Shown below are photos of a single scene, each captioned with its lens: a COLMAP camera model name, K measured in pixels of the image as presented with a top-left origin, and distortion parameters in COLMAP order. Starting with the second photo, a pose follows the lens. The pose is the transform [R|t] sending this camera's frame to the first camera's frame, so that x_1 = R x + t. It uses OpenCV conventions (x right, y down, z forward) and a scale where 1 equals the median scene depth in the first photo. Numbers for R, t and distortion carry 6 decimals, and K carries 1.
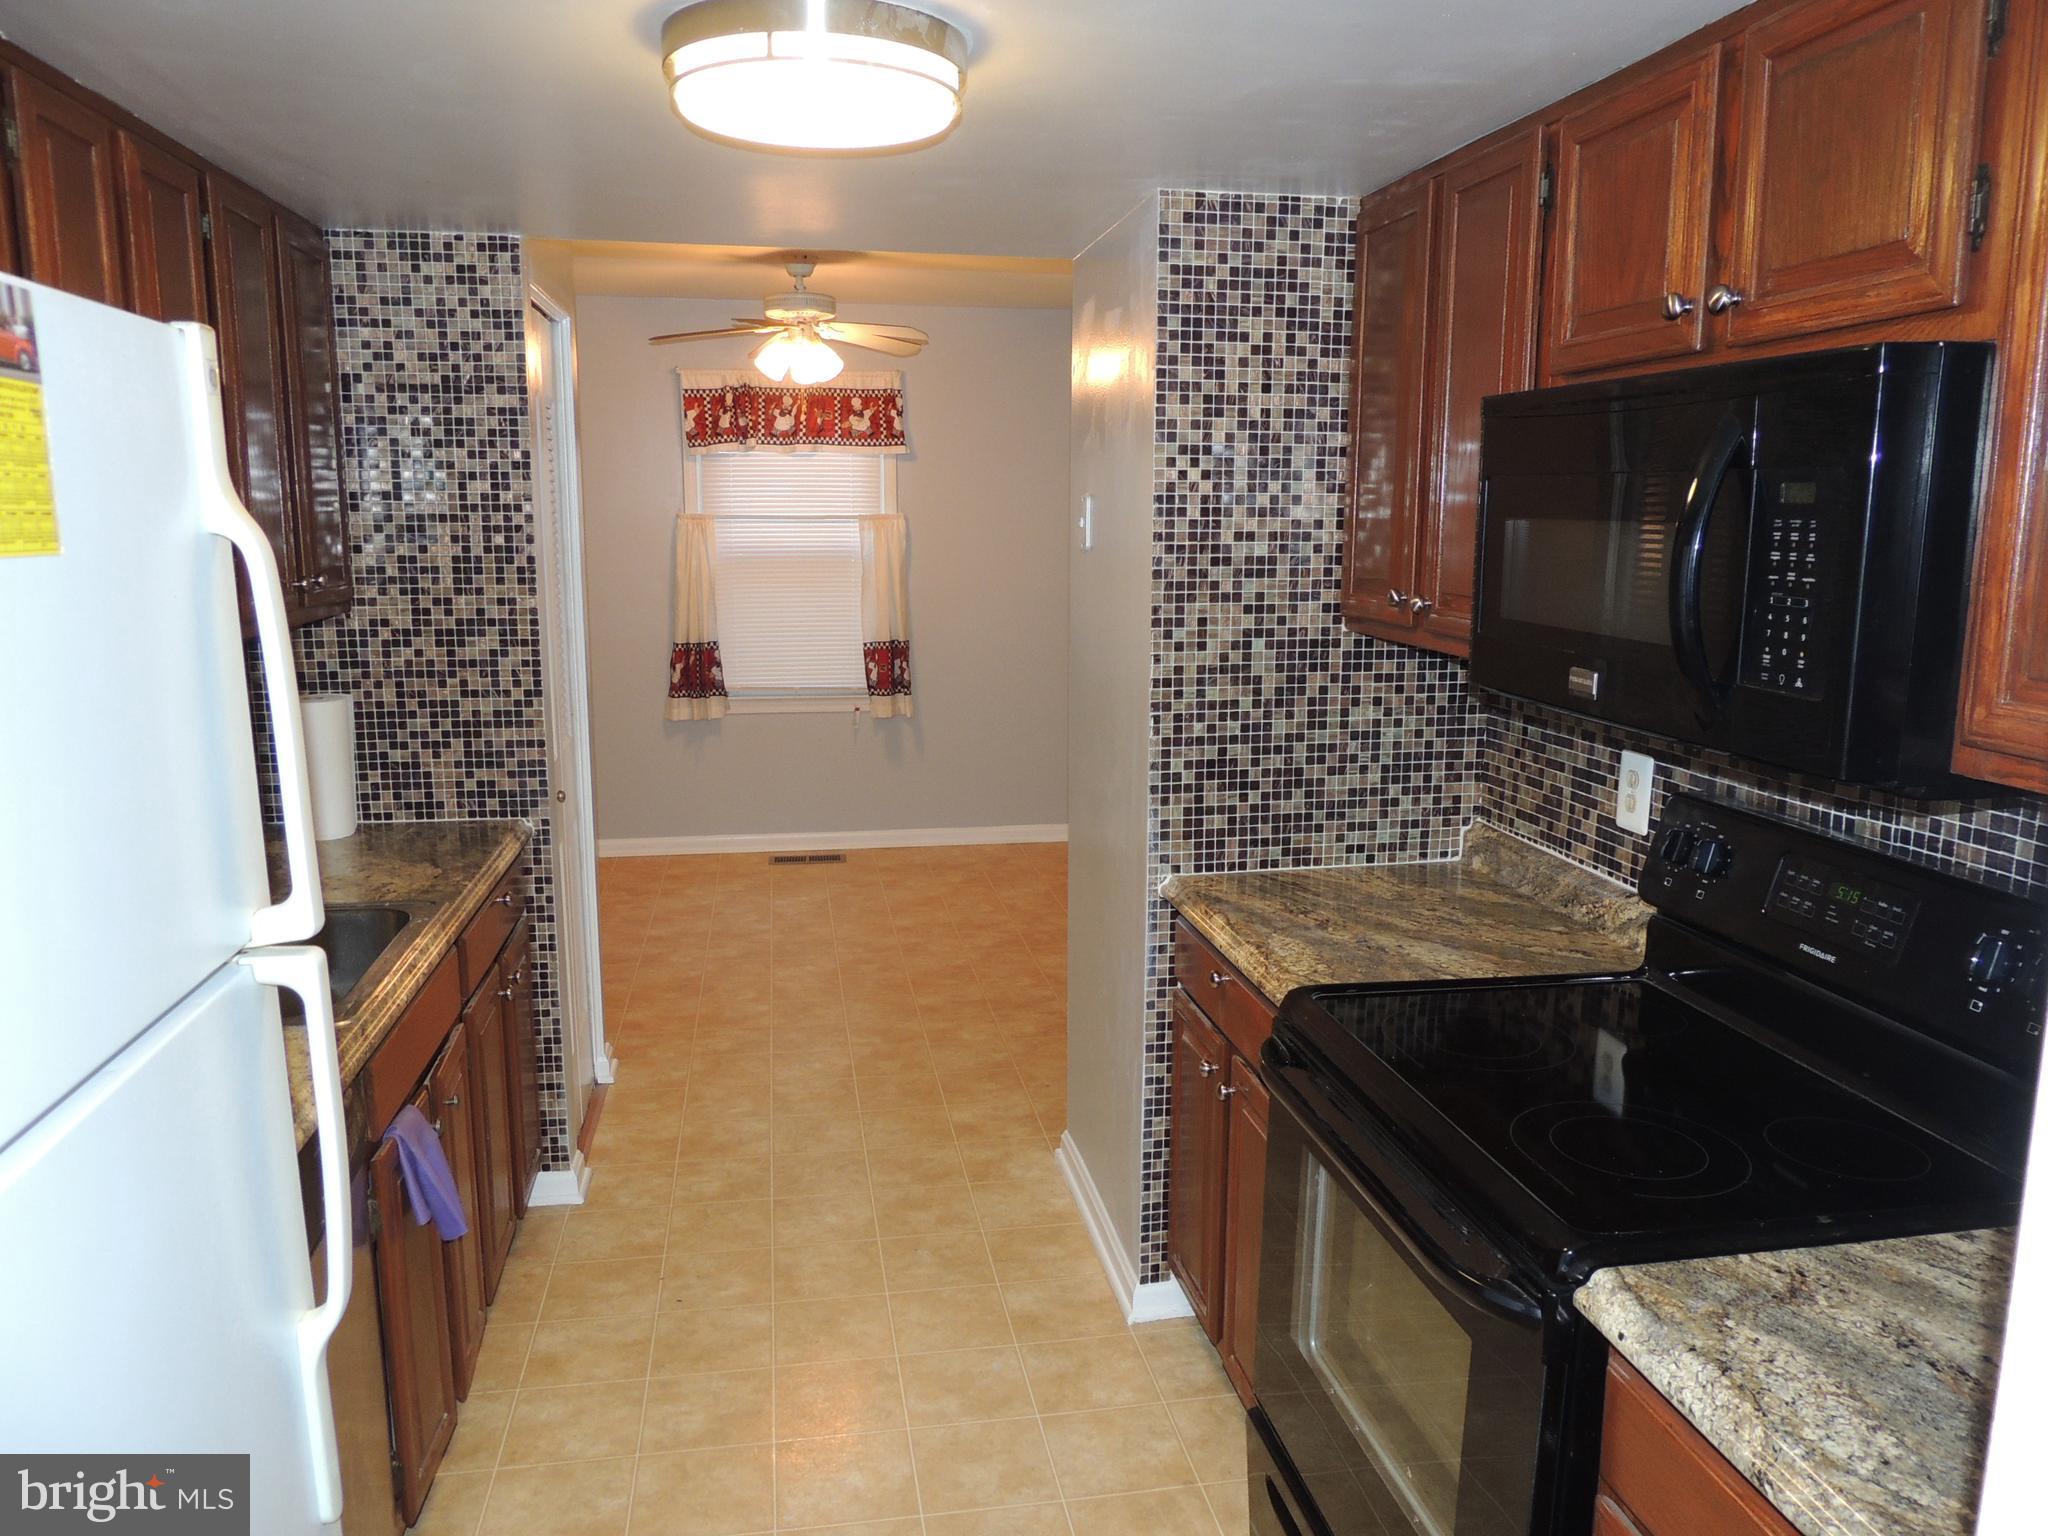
lens RADIAL K [[1465.9, 0, 1014.4], [0, 1465.9, 774.3], [0, 0, 1]] dist [-0.002210, -0.015165]
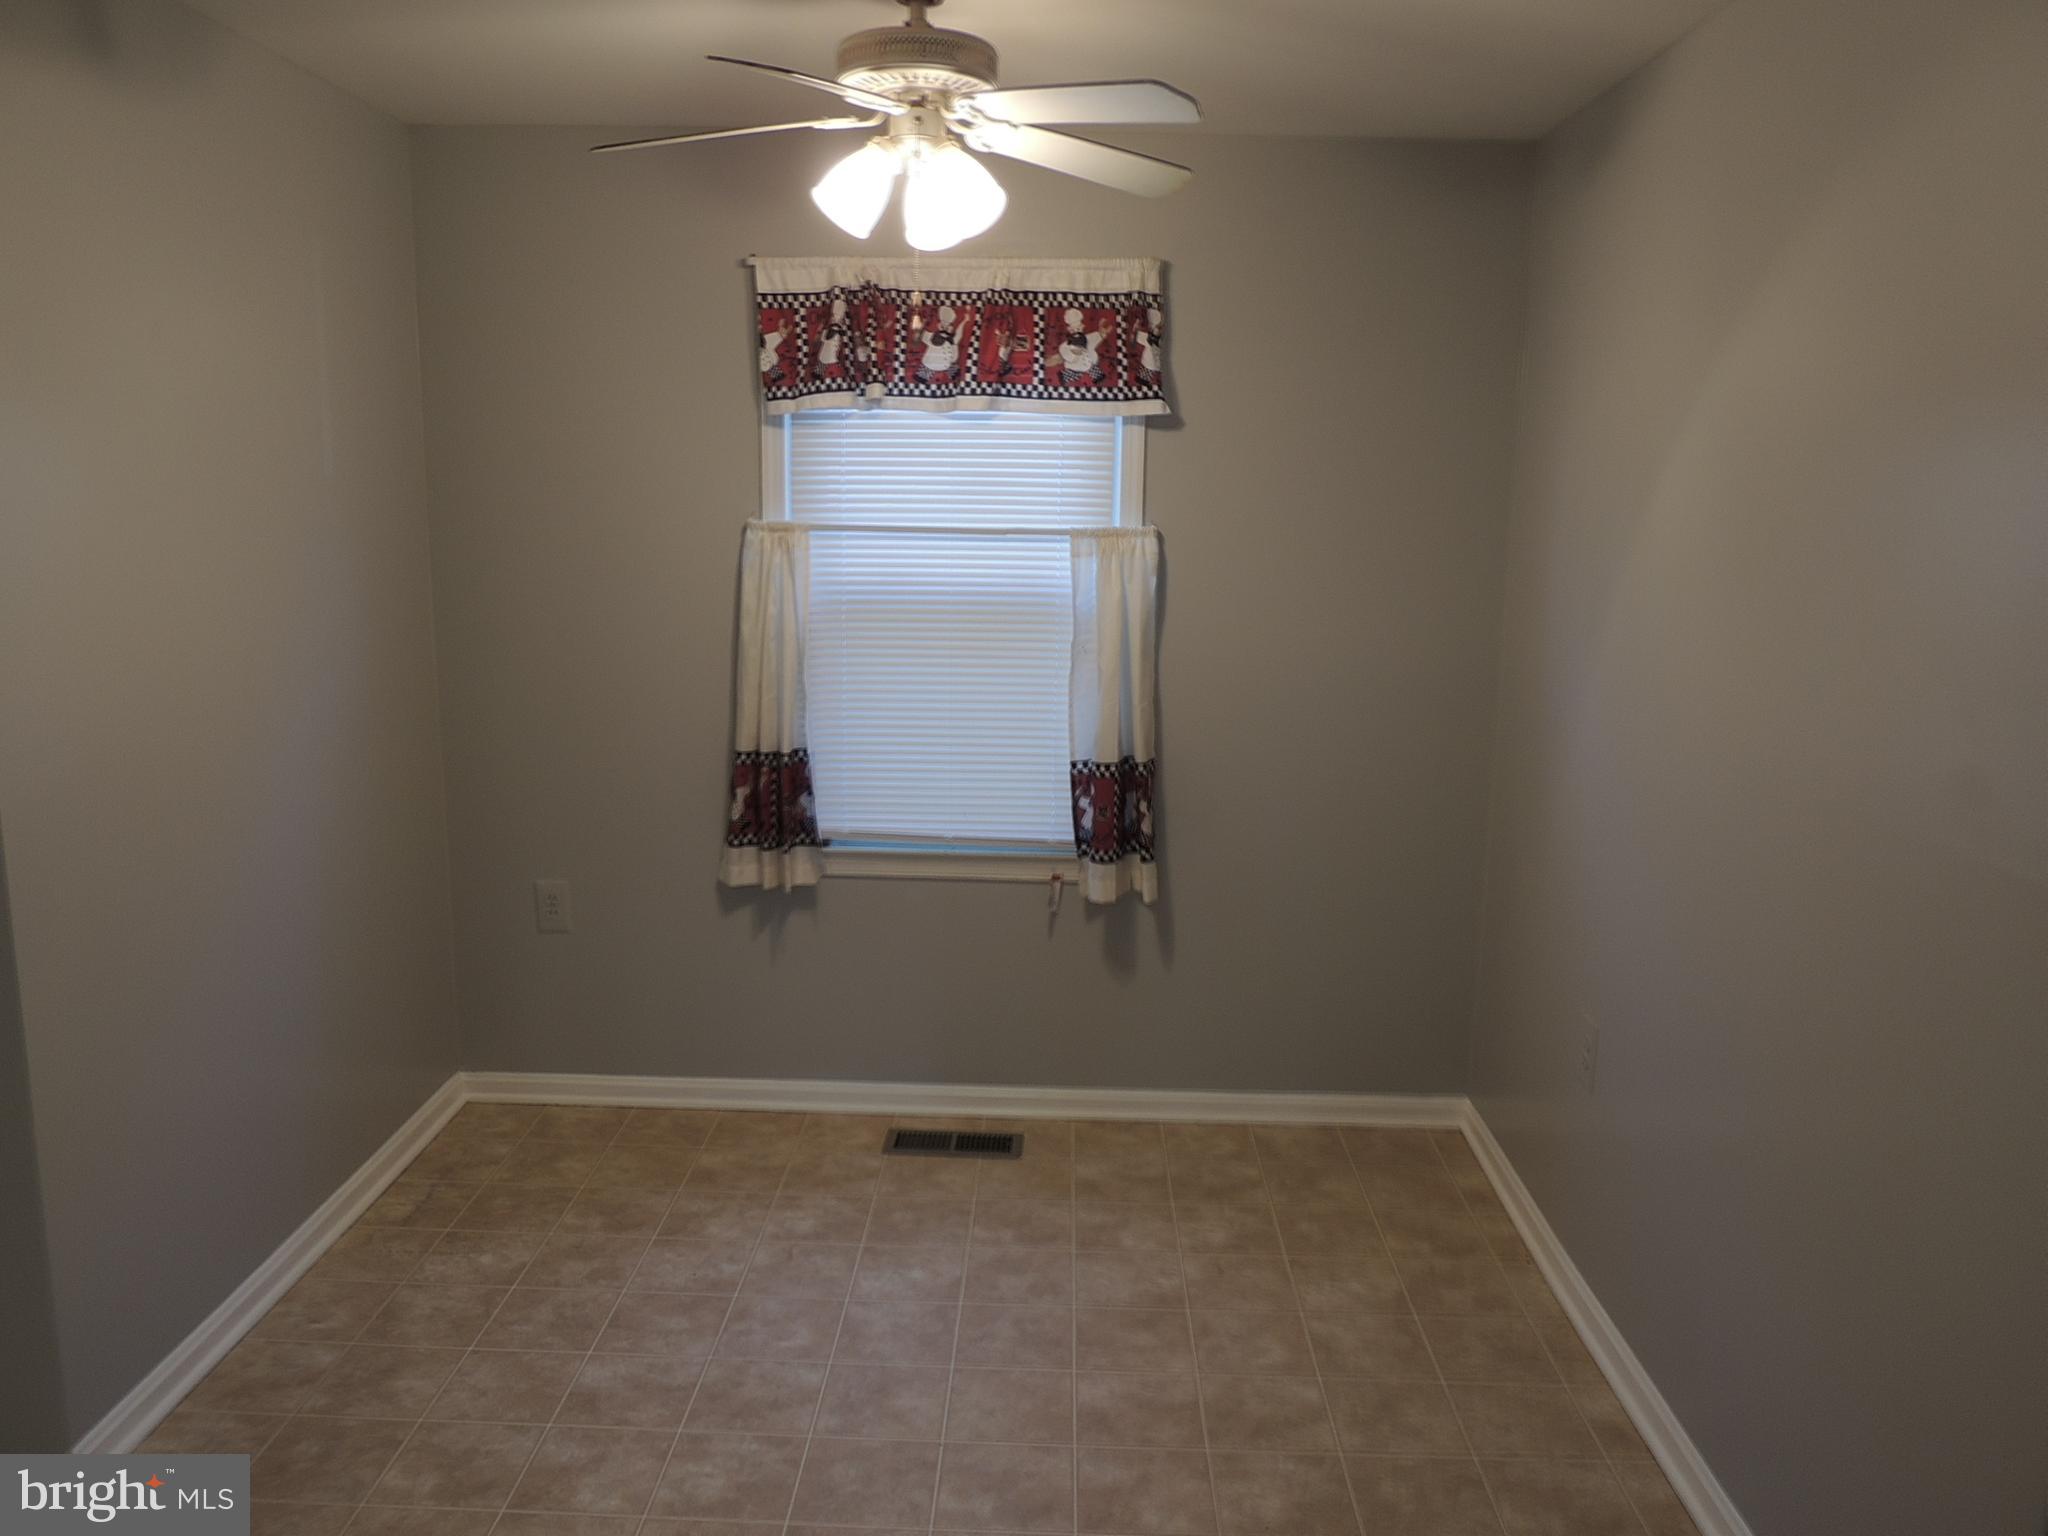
lens RADIAL K [[1465.9, 0, 1021.9], [0, 1465.9, 753.2], [0, 0, 1]] dist [-0.002210, -0.015165]
pose [[0.980386, 0.049657, -0.190730, -0.017296], [-0.050280, 0.998734, 0.001575, -0.096110], [0.190567, 0.008046, 0.981641, 0.475921]]
